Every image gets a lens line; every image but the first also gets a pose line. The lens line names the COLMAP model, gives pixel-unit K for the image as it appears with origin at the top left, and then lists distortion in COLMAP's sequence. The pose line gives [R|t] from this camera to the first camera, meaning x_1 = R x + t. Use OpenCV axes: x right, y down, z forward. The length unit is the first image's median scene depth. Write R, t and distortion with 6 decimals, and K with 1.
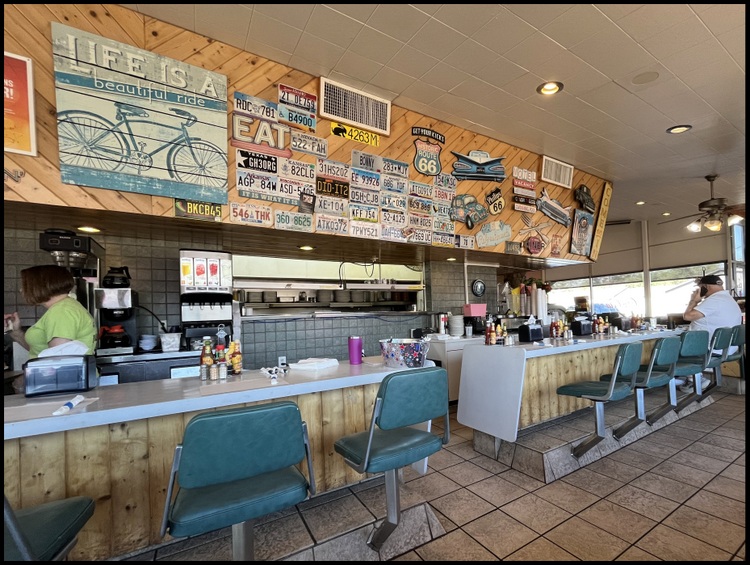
lens RADIAL K [[326.9, 0, 400.0], [0, 326.9, 312.1], [0, 0, 1]] dist [-0.003490, -0.000655]
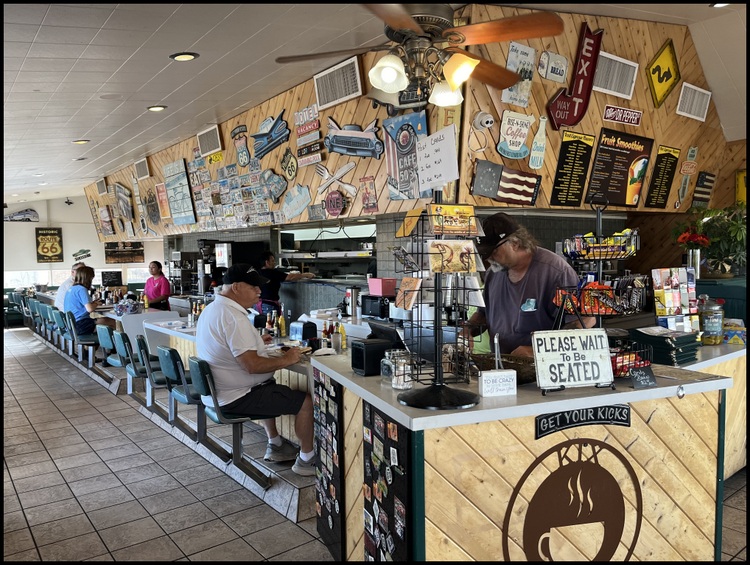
lens RADIAL K [[570.9, 0, 374.5], [0, 570.9, 284.7], [0, 0, 1]] dist [0.053095, -0.001198]
pose [[0.103288, 0.085224, -0.990994, 2.802418], [0.022159, 0.995878, 0.087953, -0.234816], [0.994405, -0.031044, 0.100974, 1.631248]]
